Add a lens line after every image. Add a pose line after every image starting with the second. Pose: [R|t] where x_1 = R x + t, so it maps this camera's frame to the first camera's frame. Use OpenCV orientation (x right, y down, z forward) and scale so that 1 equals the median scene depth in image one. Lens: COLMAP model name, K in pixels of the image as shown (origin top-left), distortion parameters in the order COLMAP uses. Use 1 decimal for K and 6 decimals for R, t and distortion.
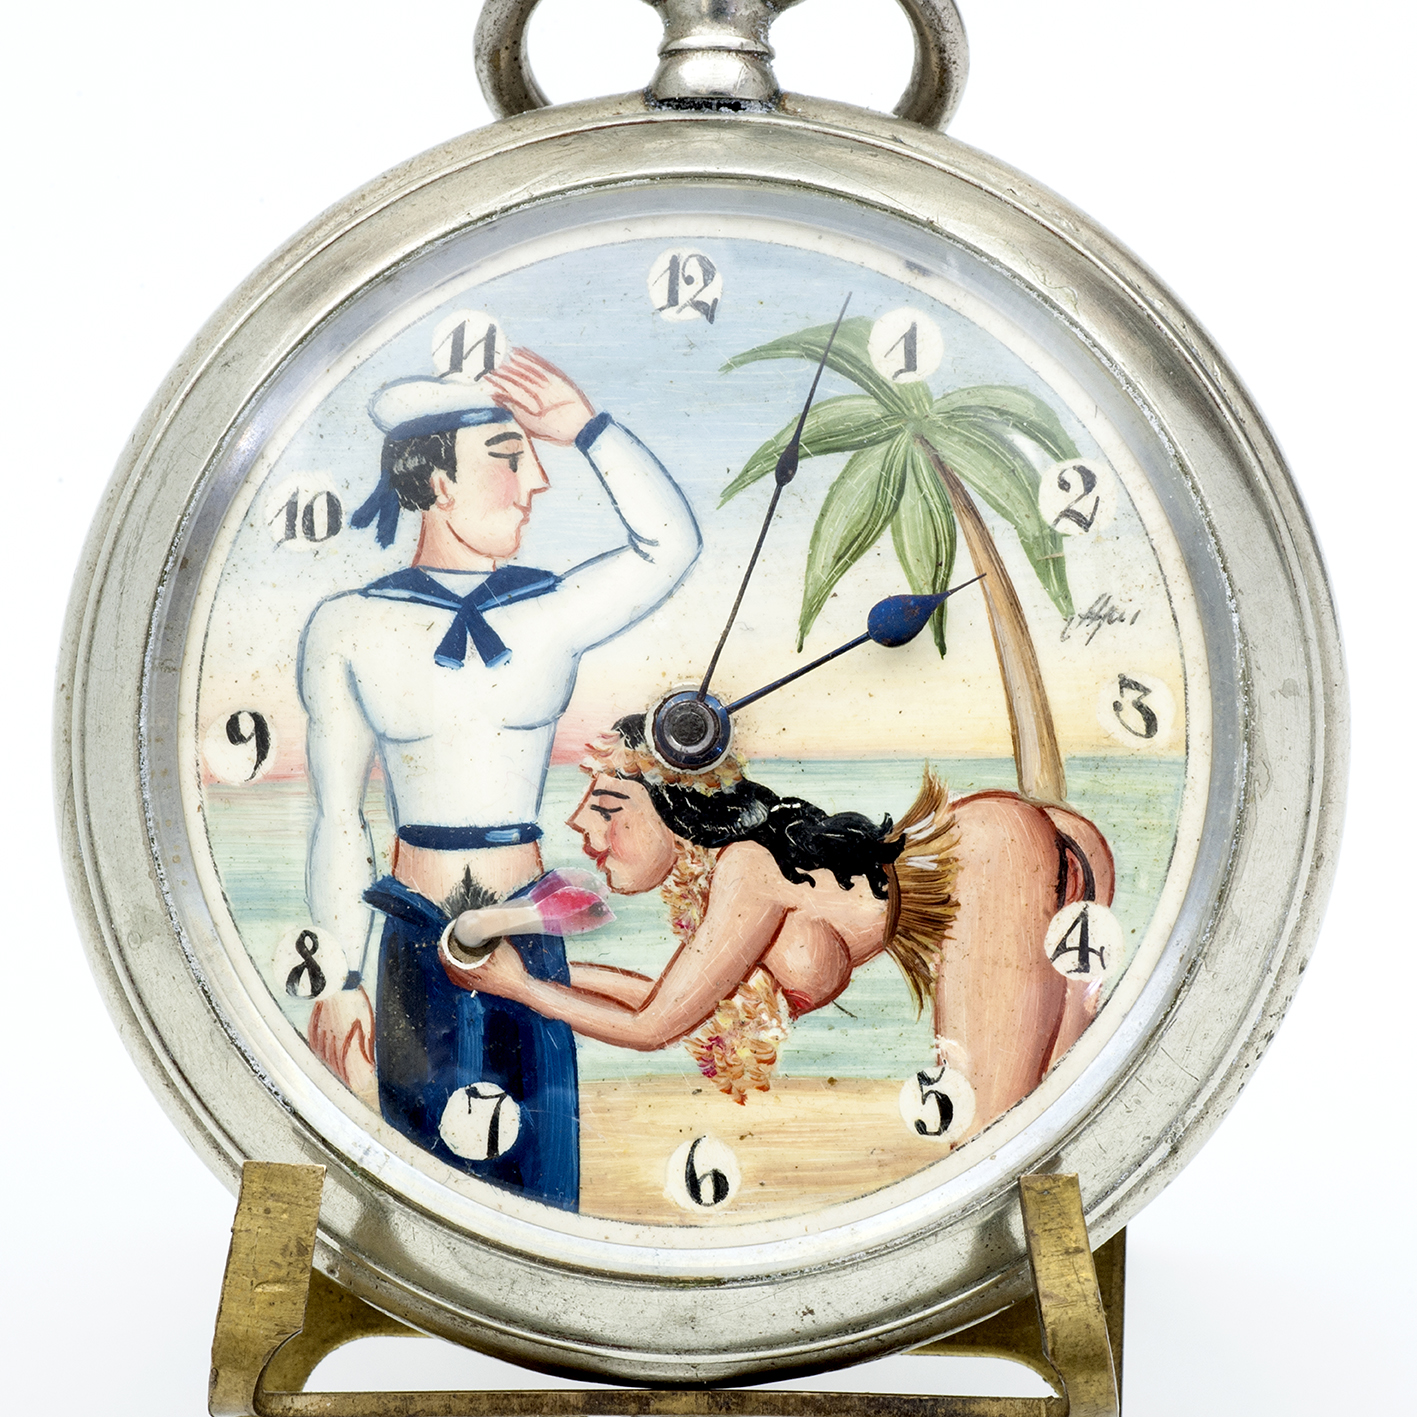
lens RADIAL K [[6561.0, 0, 705.7], [0, 6561.0, 706.3], [0, 0, 1]] dist [0.379295, 0.000000]
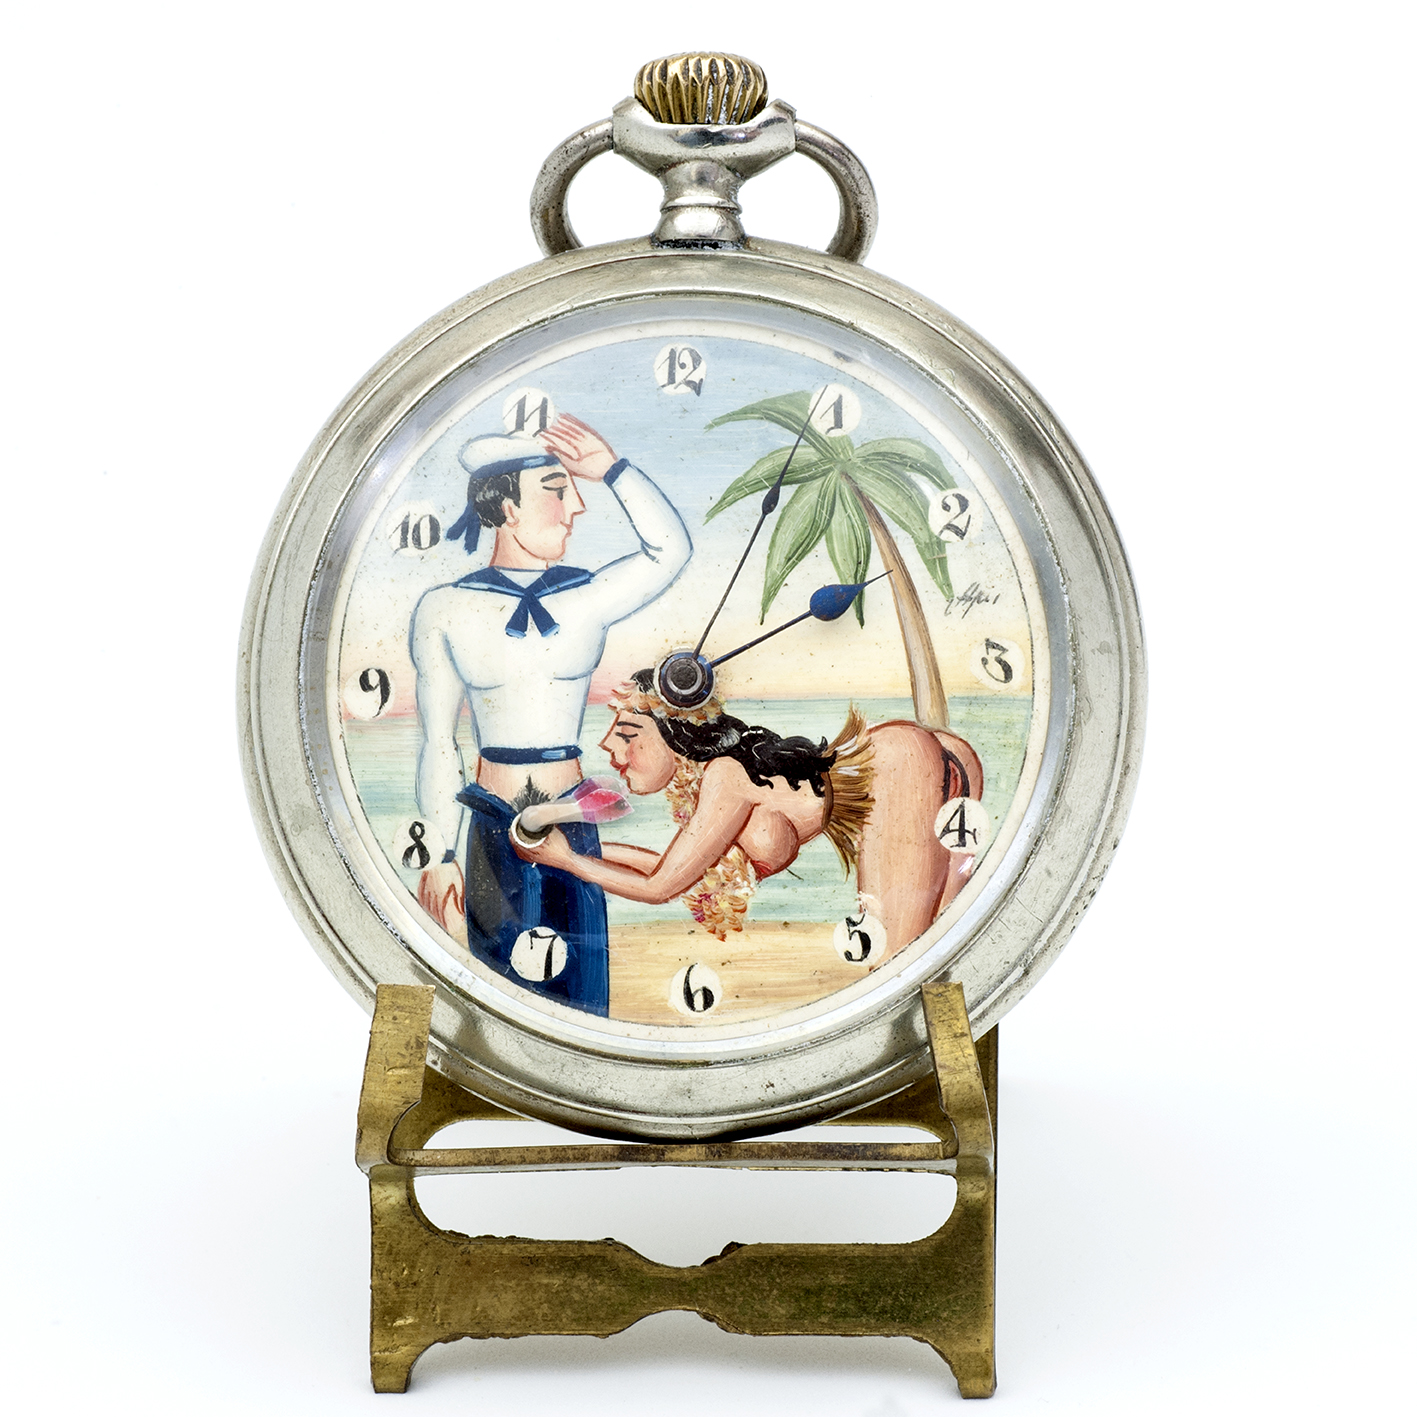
lens RADIAL K [[6561.0, 0, 709.2], [0, 6561.0, 711.4], [0, 0, 1]] dist [0.379295, 0.000000]
pose [[0.999964, -0.004770, 0.006974, -0.007131], [0.005113, 0.998736, -0.049993, 0.081736], [-0.006727, 0.050027, 0.998725, -0.422557]]
